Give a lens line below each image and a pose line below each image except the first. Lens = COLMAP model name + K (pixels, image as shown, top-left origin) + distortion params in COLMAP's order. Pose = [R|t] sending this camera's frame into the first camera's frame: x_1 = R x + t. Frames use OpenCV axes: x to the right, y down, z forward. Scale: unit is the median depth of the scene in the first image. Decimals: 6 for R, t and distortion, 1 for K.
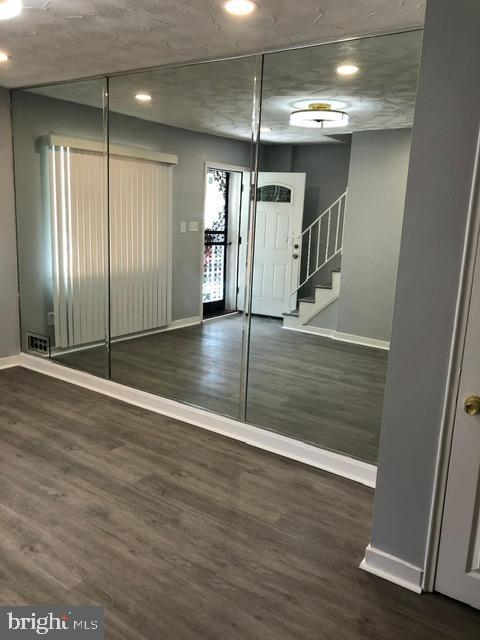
lens RADIAL K [[520.5, 0, 240.0], [0, 520.5, 320.0], [0, 0, 1]] dist [0.040211, -0.026893]
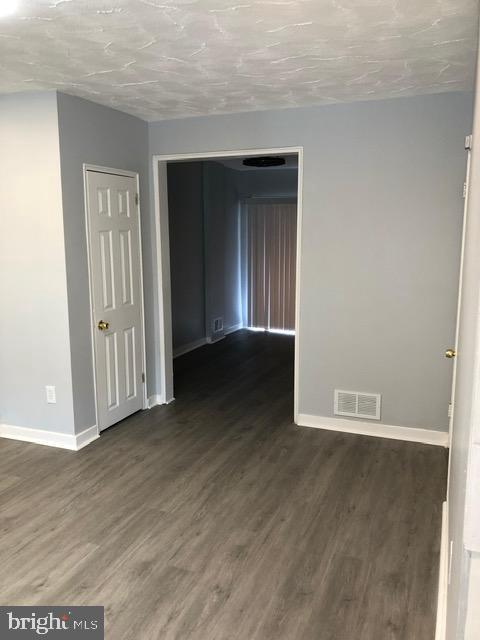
lens RADIAL K [[521.9, 0, 236.8], [0, 521.9, 313.0], [0, 0, 1]] dist [0.017735, 0.013063]
pose [[-0.214590, -0.198768, 0.956265, -1.246555], [0.189077, 0.952098, 0.240331, -0.213912], [-0.958228, 0.232380, -0.166729, 0.645137]]
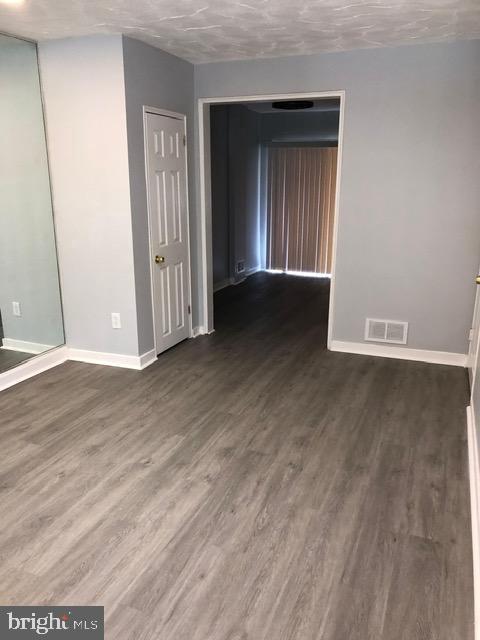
lens RADIAL K [[520.5, 0, 240.0], [0, 520.5, 320.0], [0, 0, 1]] dist [0.040211, -0.026893]
pose [[-0.228257, -0.302521, 0.925408, -1.385189], [0.182799, 0.920280, 0.345932, -0.241061], [-0.956286, 0.248125, -0.154760, 0.840918]]
